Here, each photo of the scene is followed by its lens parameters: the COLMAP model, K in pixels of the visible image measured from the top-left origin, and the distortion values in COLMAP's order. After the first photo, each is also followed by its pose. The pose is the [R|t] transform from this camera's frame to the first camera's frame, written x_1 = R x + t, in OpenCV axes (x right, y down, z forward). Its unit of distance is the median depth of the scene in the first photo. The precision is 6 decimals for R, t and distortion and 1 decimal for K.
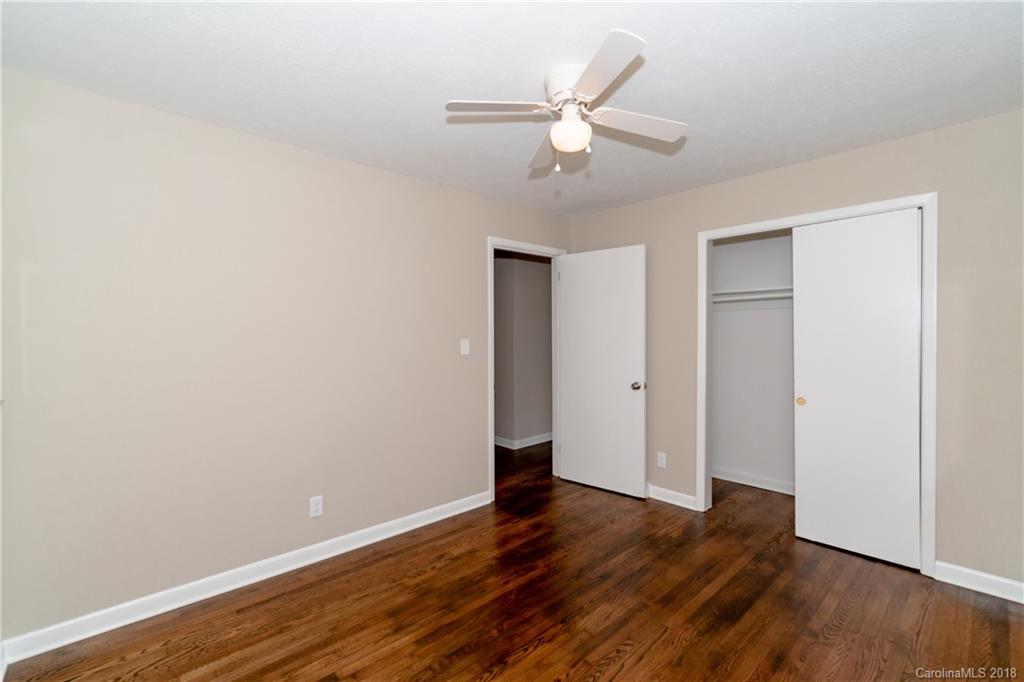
lens RADIAL K [[447.8, 0, 512.0], [0, 447.8, 341.0], [0, 0, 1]] dist [-0.011817, -0.000258]
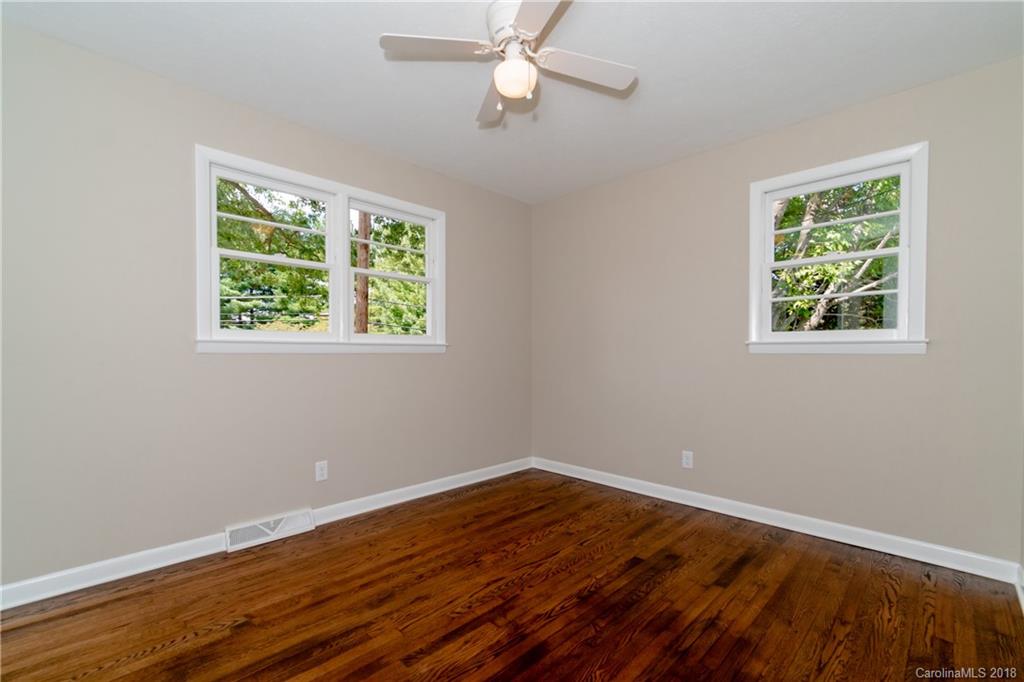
lens RADIAL K [[447.8, 0, 512.0], [0, 447.8, 341.0], [0, 0, 1]] dist [-0.011817, -0.000258]
pose [[-0.998622, 0.004409, -0.052302, 0.184398], [0.004615, 0.999982, -0.003813, 0.099975], [0.052284, -0.004049, -0.998624, 1.903083]]
